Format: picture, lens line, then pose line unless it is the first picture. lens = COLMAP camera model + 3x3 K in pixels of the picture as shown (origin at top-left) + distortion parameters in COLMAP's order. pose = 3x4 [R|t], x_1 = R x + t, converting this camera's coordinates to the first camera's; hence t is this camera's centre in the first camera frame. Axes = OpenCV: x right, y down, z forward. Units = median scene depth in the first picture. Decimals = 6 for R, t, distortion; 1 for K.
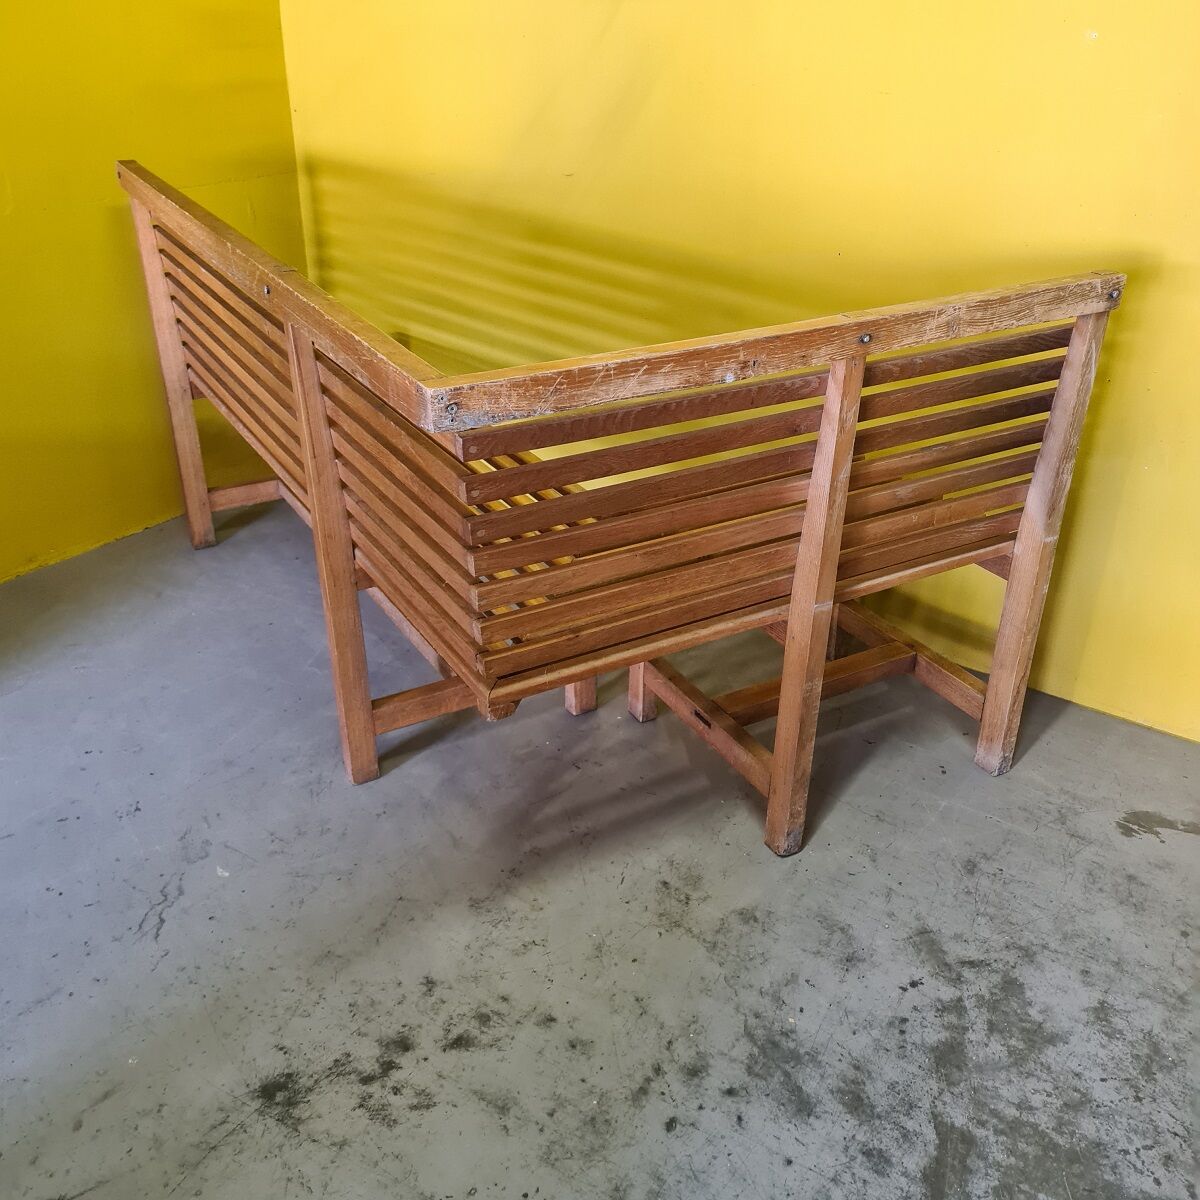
lens RADIAL K [[1185.3, 0, 599.6], [0, 1185.3, 624.9], [0, 0, 1]] dist [0.057084, -0.029790]
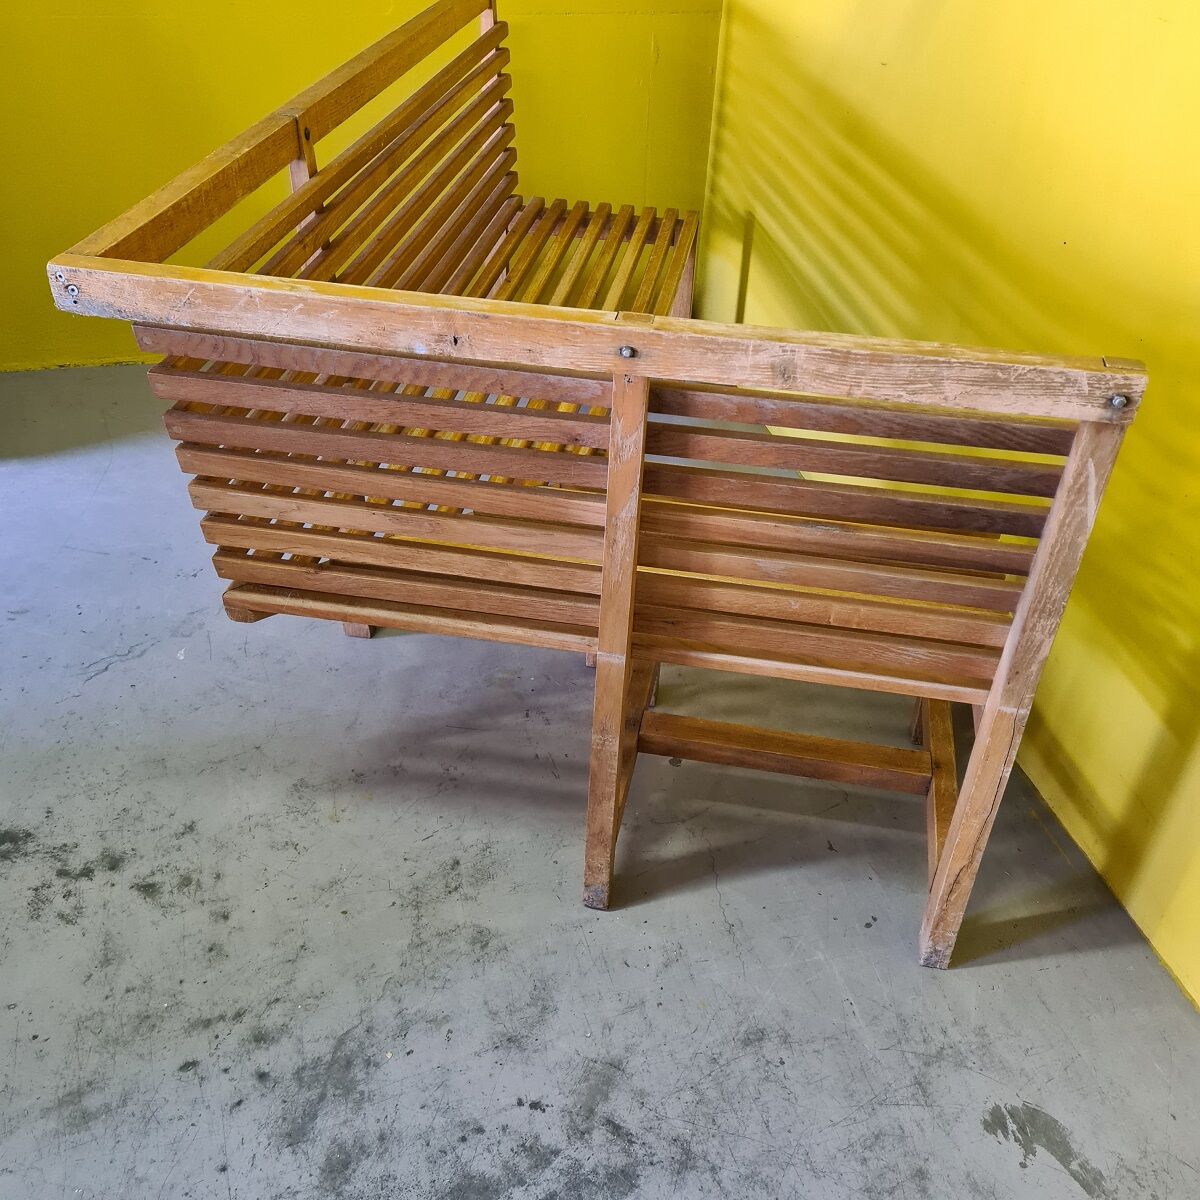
lens RADIAL K [[1185.3, 0, 599.6], [0, 1185.3, 624.9], [0, 0, 1]] dist [0.057084, -0.029790]
pose [[0.771292, 0.400707, -0.494513, 0.537728], [-0.335737, 0.916202, 0.218755, -0.197549], [0.540730, -0.002698, 0.841192, 0.287408]]
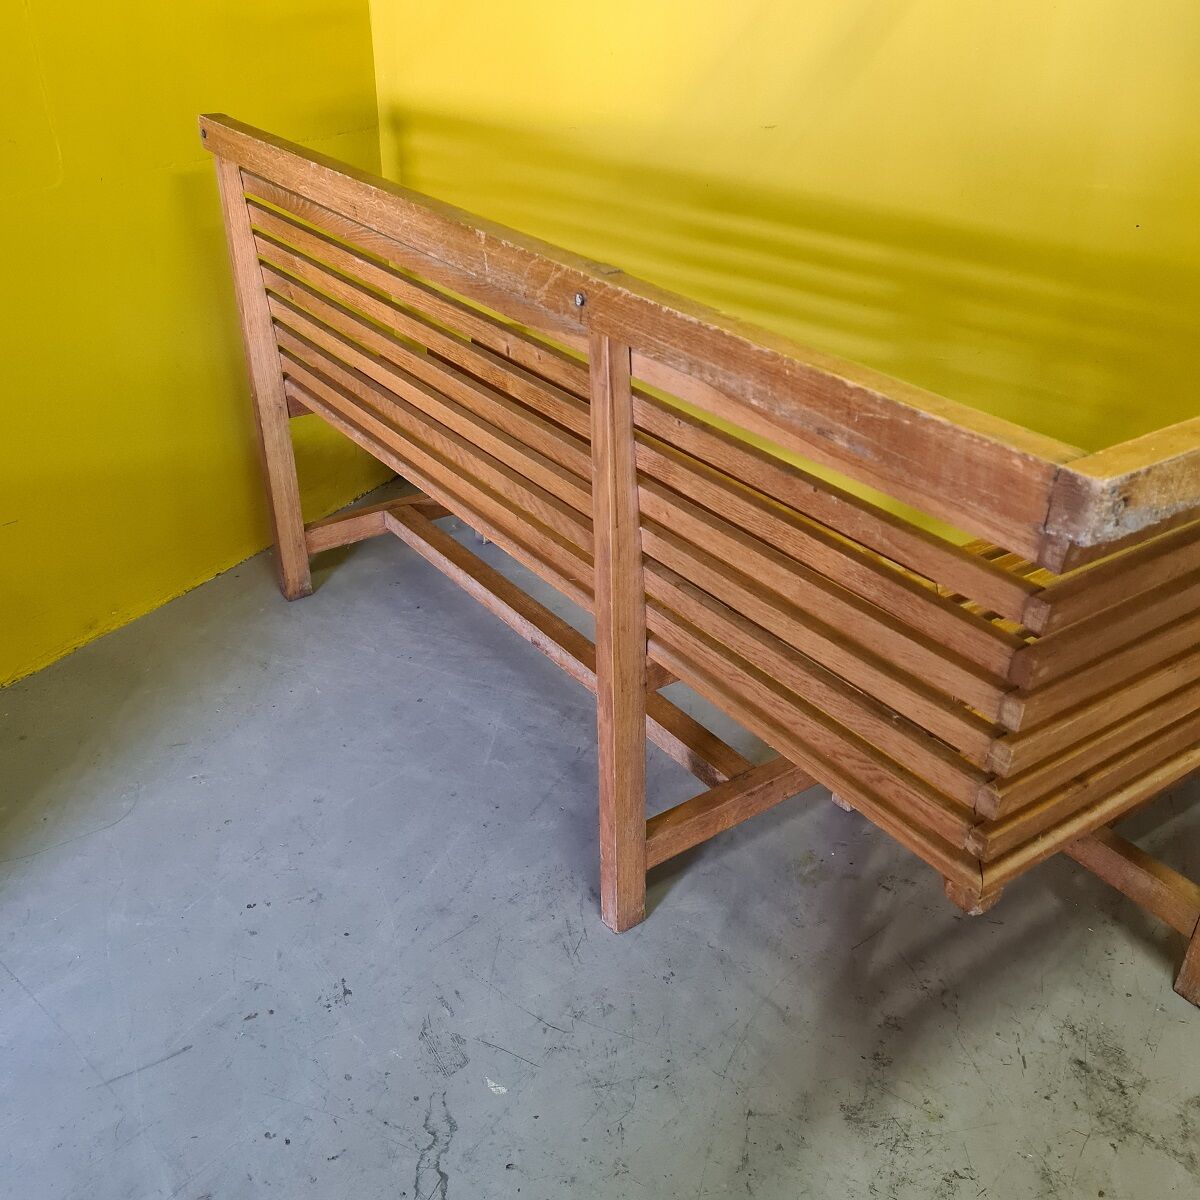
lens RADIAL K [[1182.0, 0, 610.3], [0, 1182.0, 630.3], [0, 0, 1]] dist [0.078007, -0.071250]
pose [[0.995035, -0.044827, 0.088855, -0.308740], [0.041392, 0.998337, 0.040135, -0.106045], [-0.090506, -0.036257, 0.995236, 0.275445]]
